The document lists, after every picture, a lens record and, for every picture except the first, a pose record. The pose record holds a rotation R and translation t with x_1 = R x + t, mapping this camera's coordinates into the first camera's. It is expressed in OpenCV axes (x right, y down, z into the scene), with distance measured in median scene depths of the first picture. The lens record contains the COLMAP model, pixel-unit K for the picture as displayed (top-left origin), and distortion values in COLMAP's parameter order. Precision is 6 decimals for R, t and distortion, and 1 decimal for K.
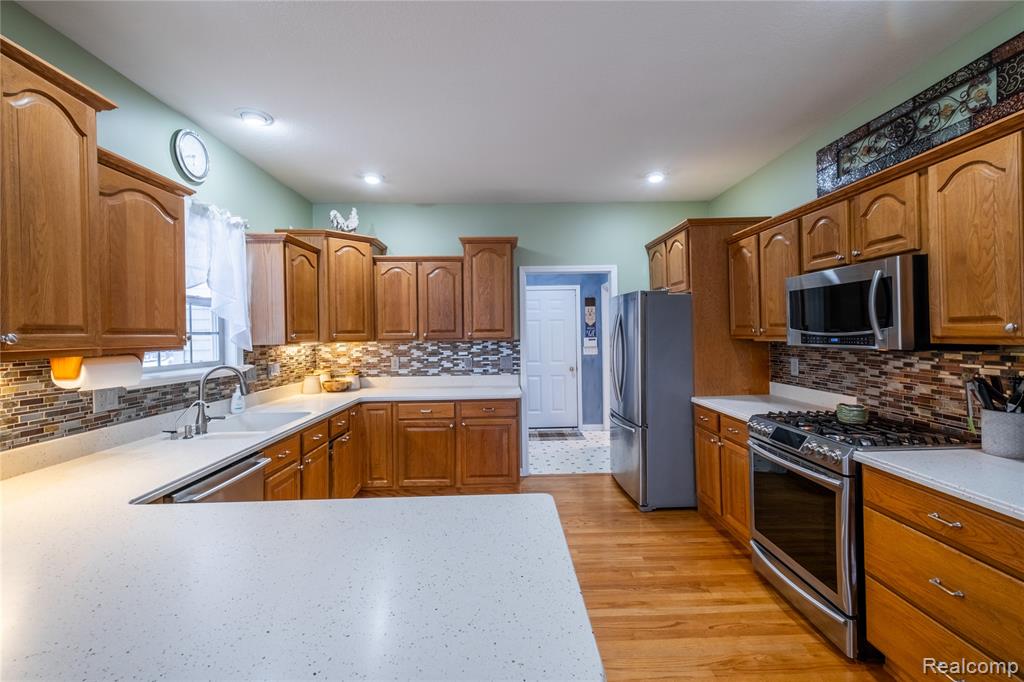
lens RADIAL K [[462.2, 0, 512.0], [0, 462.2, 341.0], [0, 0, 1]] dist [0.028256, -0.000003]
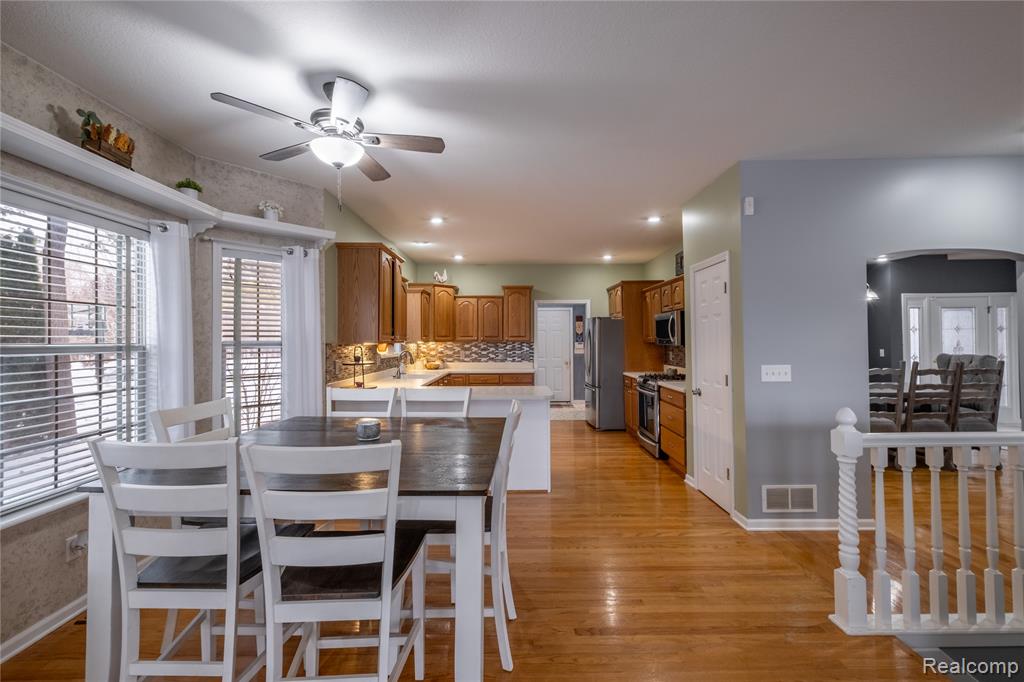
lens RADIAL K [[462.2, 0, 512.0], [0, 462.2, 341.0], [0, 0, 1]] dist [0.028256, -0.000003]
pose [[0.999808, 0.011352, -0.015993, -0.040237], [-0.011601, 0.999811, -0.015600, 0.022737], [0.015813, 0.015783, 0.999750, -0.793467]]
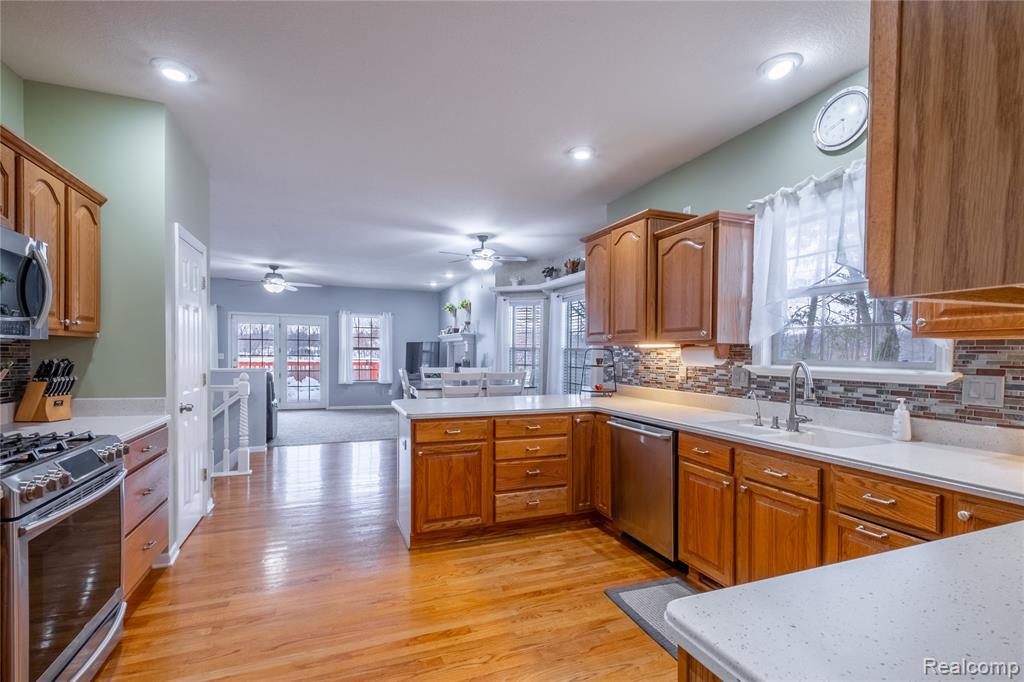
lens RADIAL K [[462.2, 0, 512.0], [0, 462.2, 341.0], [0, 0, 1]] dist [0.028256, -0.000003]
pose [[-0.936066, 0.008391, -0.351725, 0.132756], [0.009459, 0.999954, -0.001317, 0.005815], [0.351698, -0.004560, -0.936102, 1.106511]]
